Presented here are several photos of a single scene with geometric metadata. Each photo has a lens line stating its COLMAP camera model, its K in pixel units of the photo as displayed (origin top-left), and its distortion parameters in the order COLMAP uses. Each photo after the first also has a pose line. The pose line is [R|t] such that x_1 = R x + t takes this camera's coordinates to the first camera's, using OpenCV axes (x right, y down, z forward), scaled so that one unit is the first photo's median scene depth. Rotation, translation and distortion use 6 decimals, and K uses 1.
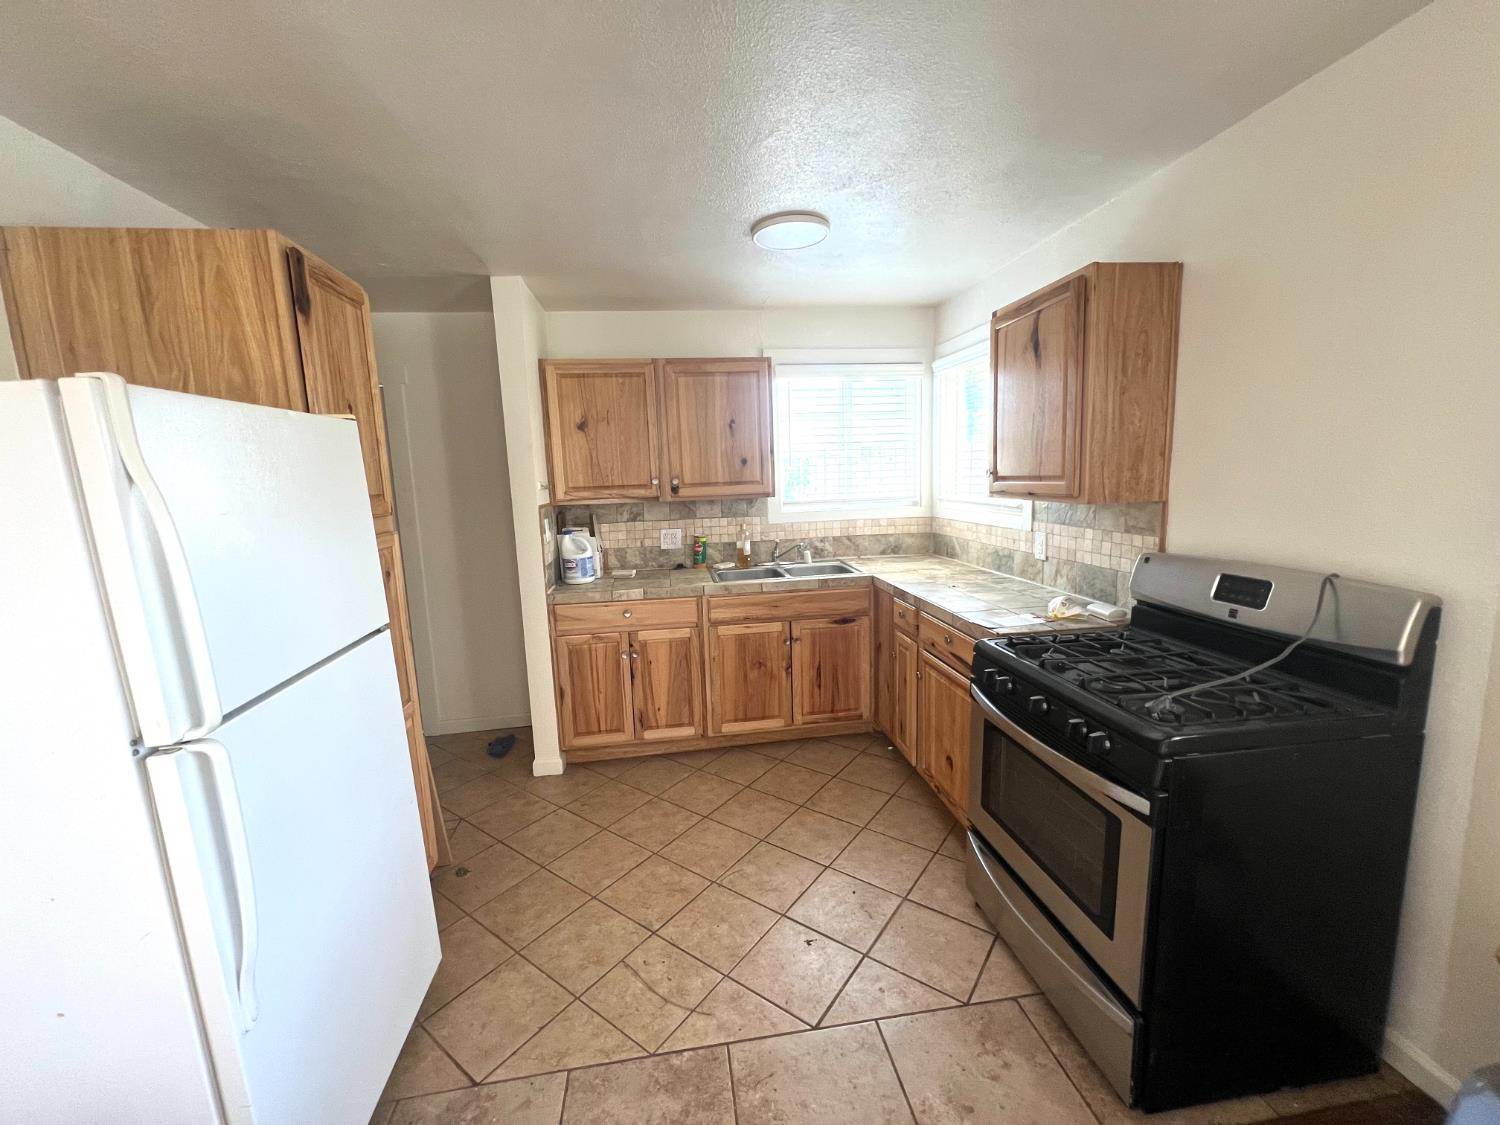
lens RADIAL K [[600.3, 0, 748.6], [0, 600.3, 558.2], [0, 0, 1]] dist [-0.000235, 0.000074]
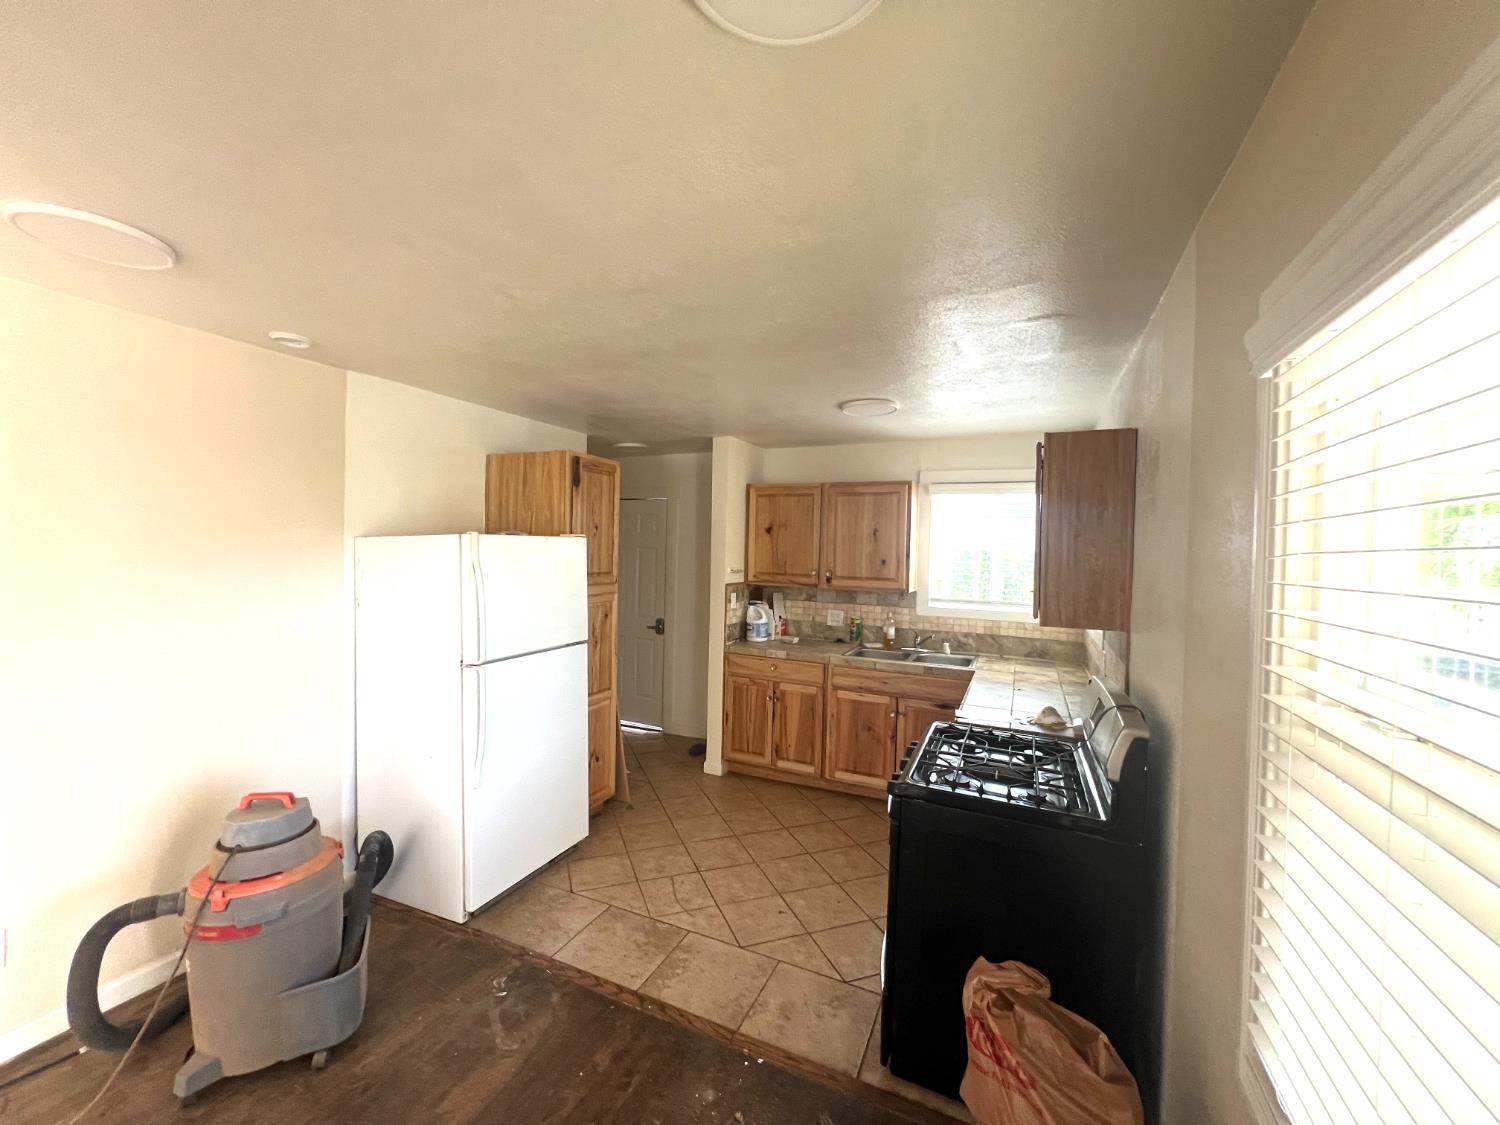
lens RADIAL K [[600.3, 0, 748.6], [0, 600.3, 558.2], [0, 0, 1]] dist [-0.000235, 0.000074]
pose [[0.842537, 0.066136, -0.534563, 0.442304], [-0.131405, 0.987685, -0.084915, -0.028851], [0.522364, 0.141789, 0.840852, -0.201979]]
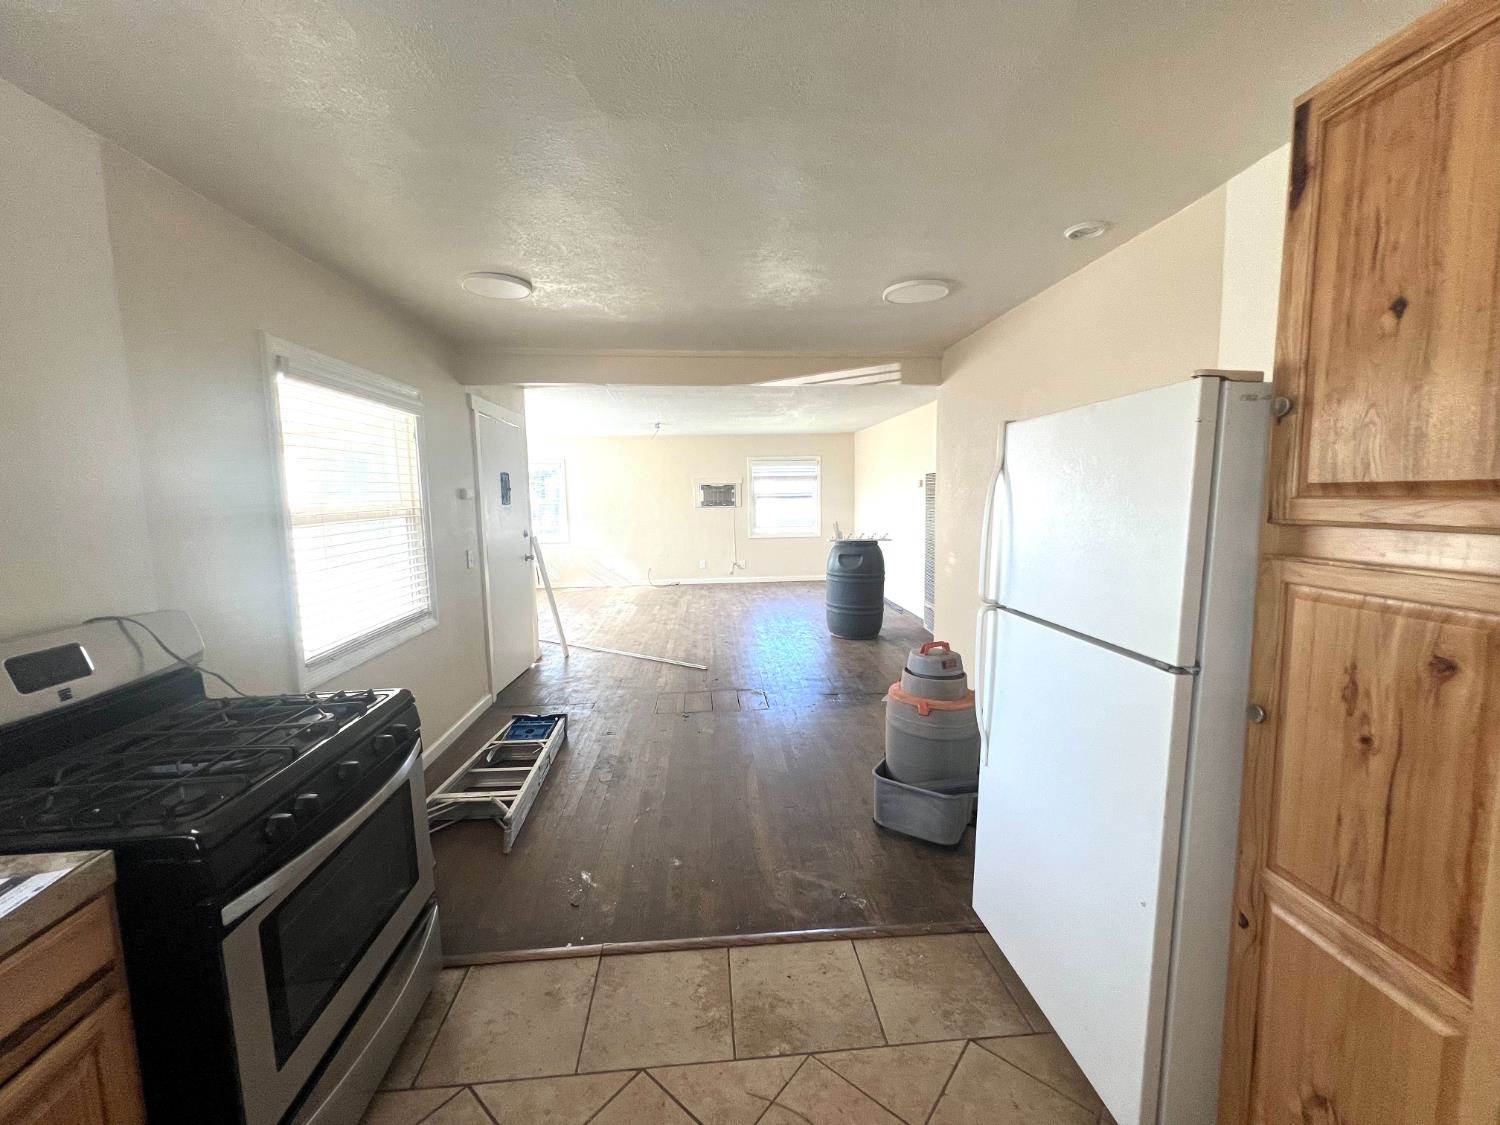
lens RADIAL K [[600.3, 0, 748.6], [0, 600.3, 558.2], [0, 0, 1]] dist [-0.000235, 0.000074]
pose [[-0.996508, 0.049604, 0.067163, -0.082019], [0.064531, 0.967997, 0.242524, -0.113148], [-0.052983, 0.246012, -0.967818, 0.873261]]
